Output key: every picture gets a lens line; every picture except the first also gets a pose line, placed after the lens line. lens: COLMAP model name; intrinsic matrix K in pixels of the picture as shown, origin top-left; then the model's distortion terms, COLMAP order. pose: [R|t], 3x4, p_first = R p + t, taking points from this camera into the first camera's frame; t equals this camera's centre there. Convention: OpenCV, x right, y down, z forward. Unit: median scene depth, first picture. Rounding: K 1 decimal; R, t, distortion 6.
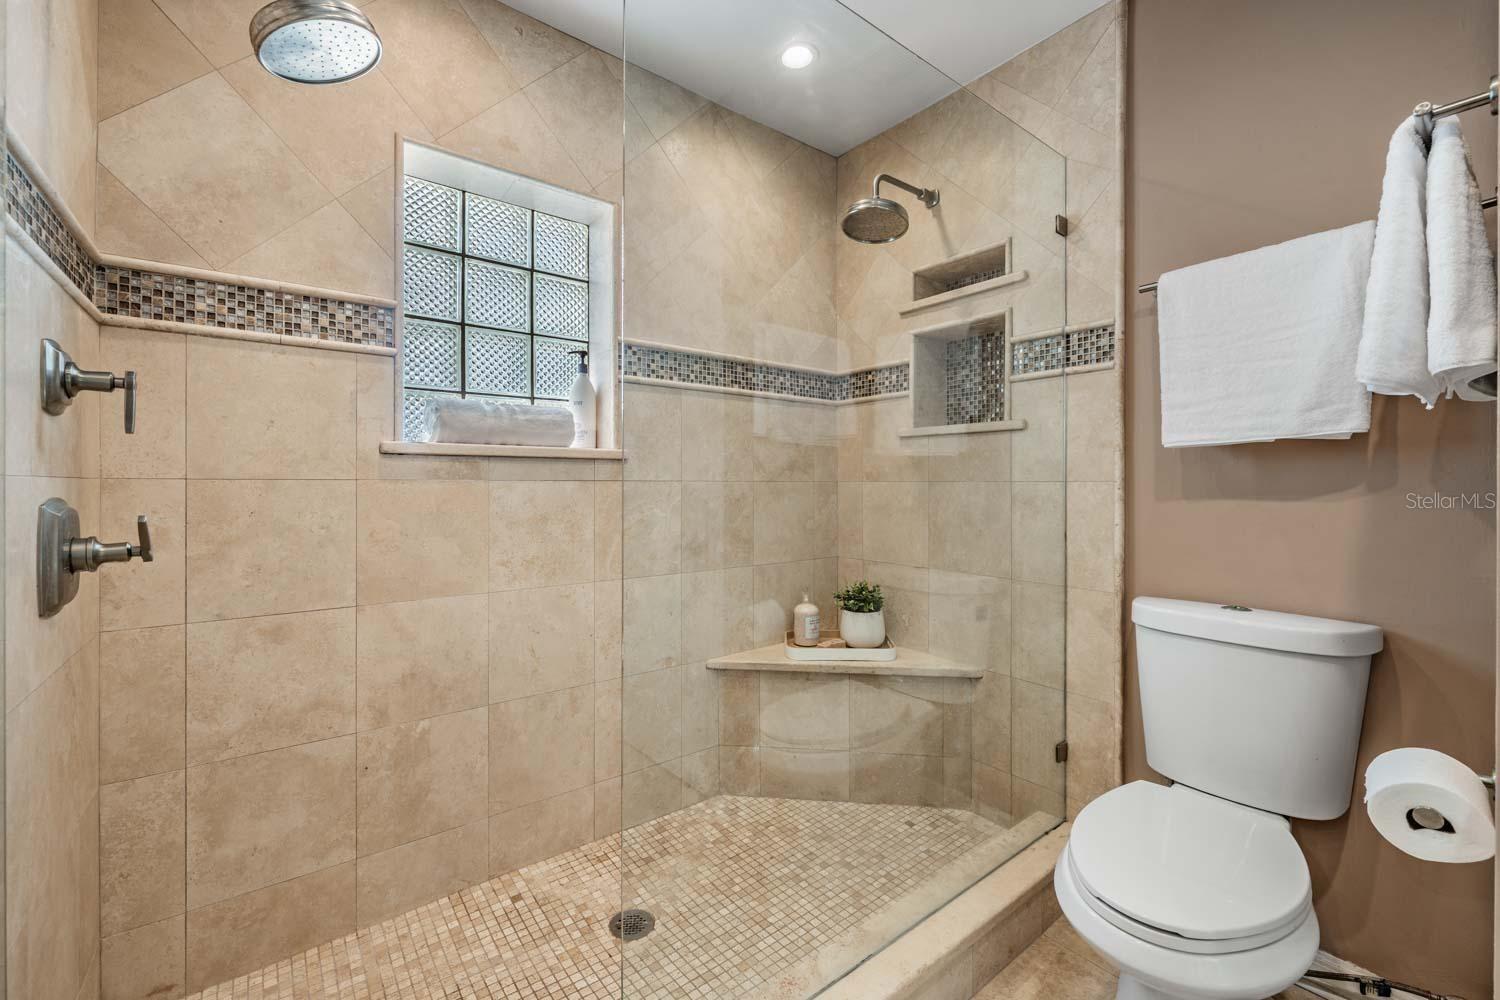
lens RADIAL K [[620.0, 0, 751.3], [0, 620.0, 488.5], [0, 0, 1]] dist [-0.000424, -0.000249]
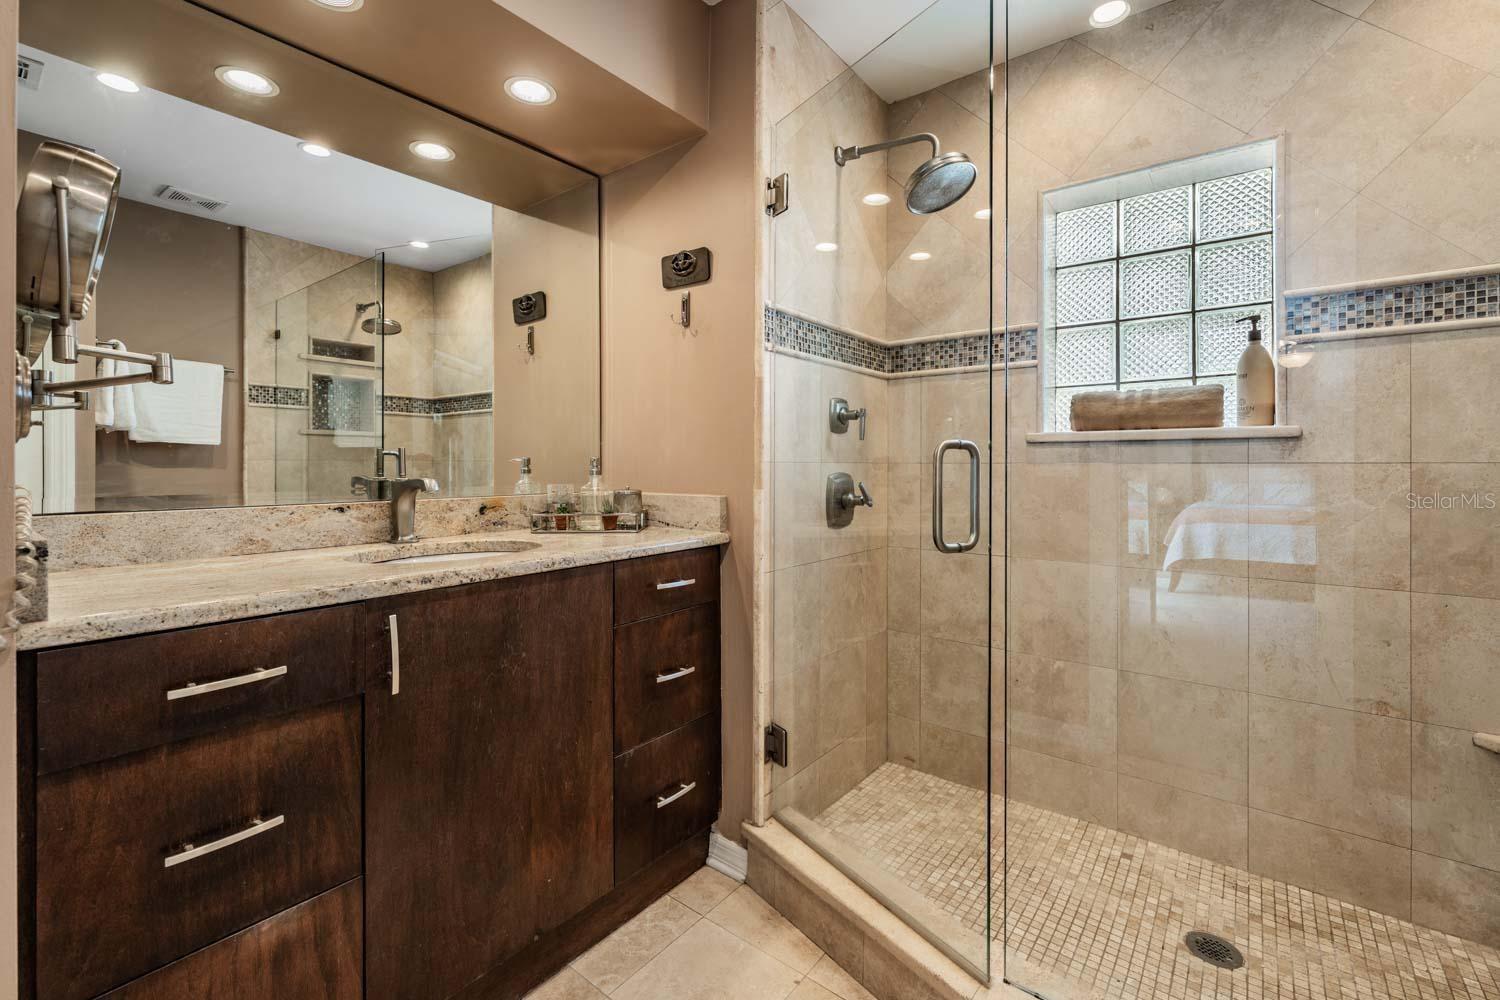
lens RADIAL K [[646.5, 0, 753.3], [0, 646.5, 471.3], [0, 0, 1]] dist [0.002217, -0.000305]
pose [[0.245535, 0.008648, -0.969349, 0.461730], [-0.008443, 0.999941, 0.006782, -0.001104], [0.969351, 0.006519, 0.245594, 0.087462]]
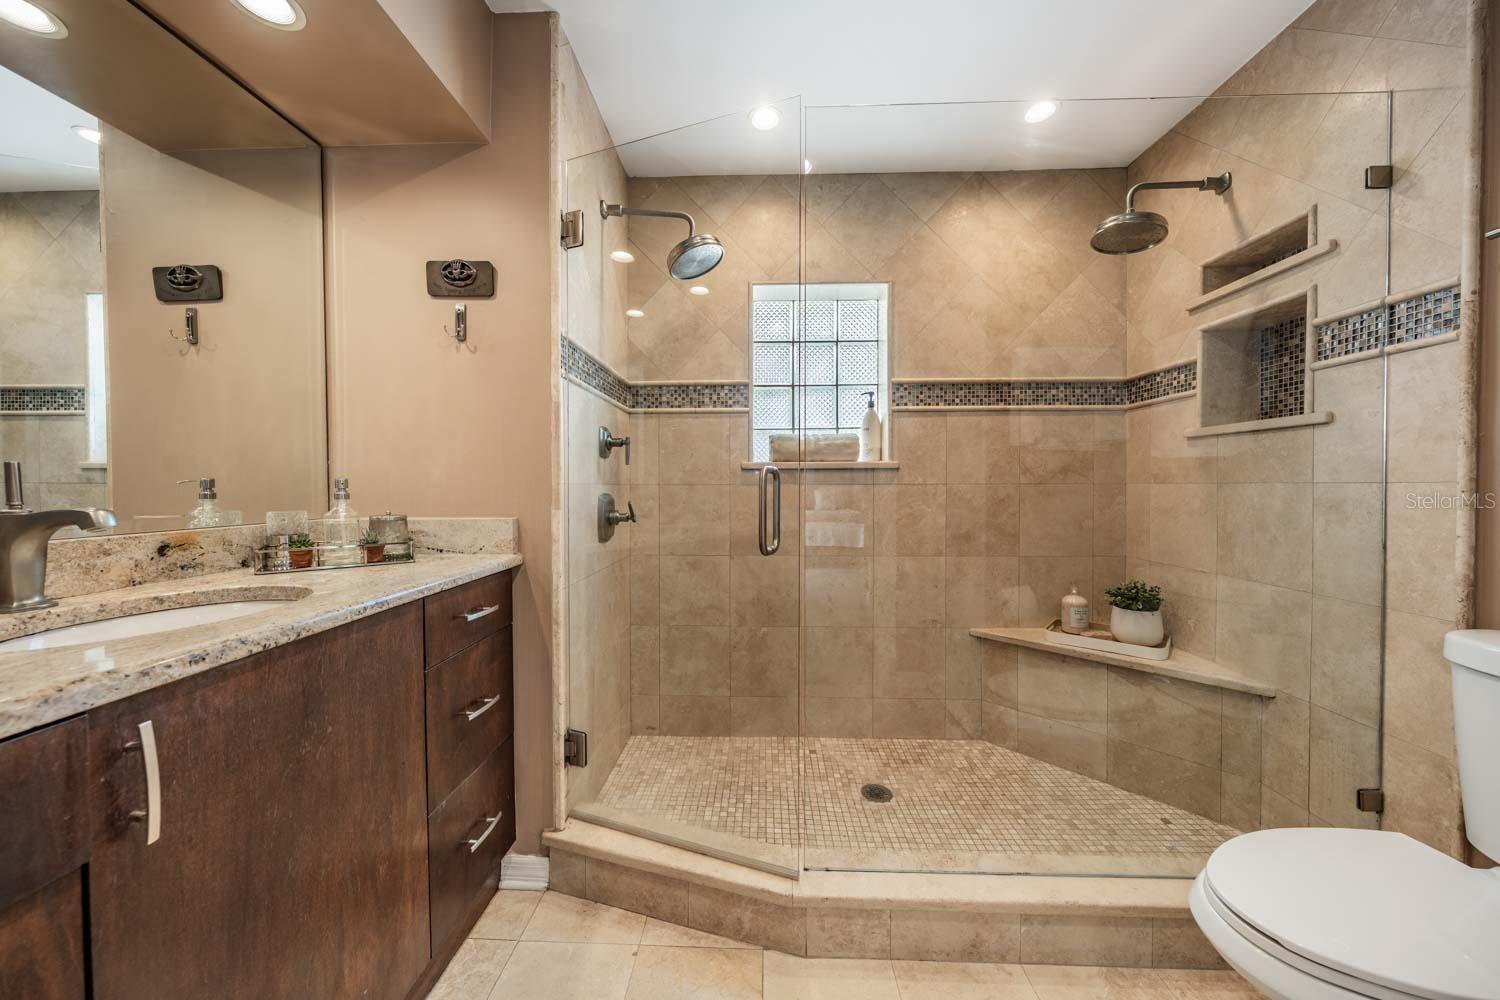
lens RADIAL K [[517.3, 0, 750.0], [0, 517.3, 500.0], [0, 0, 1]] dist [-0.001387, -0.000224]
pose [[0.767489, 0.014640, -0.640895, 0.281455], [-0.001888, 0.999787, 0.020576, -0.000447], [0.641059, -0.014582, 0.767353, -0.080911]]
